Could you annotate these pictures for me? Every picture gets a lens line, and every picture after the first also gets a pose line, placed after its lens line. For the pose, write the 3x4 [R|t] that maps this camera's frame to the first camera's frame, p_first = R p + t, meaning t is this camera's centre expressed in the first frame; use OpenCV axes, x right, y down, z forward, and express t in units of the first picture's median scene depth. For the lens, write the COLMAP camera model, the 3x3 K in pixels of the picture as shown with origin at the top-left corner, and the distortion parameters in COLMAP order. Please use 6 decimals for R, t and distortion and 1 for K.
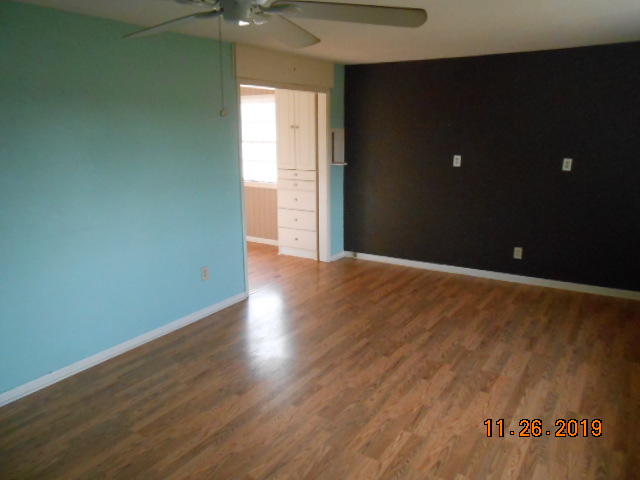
lens RADIAL K [[494.3, 0, 319.2], [0, 494.3, 230.1], [0, 0, 1]] dist [0.000534, 0.003114]
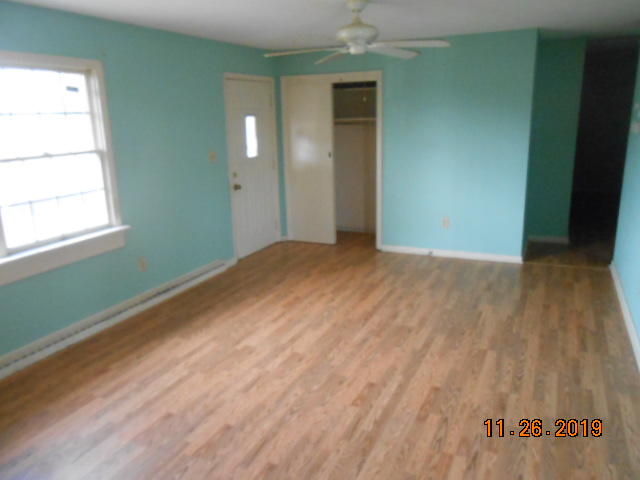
lens RADIAL K [[494.3, 0, 319.2], [0, 494.3, 230.1], [0, 0, 1]] dist [0.000534, 0.003114]
pose [[-0.990525, 0.076334, -0.114164, 0.147084], [0.019311, 0.900450, 0.434531, -0.364916], [0.135968, 0.428210, -0.893392, 1.731455]]
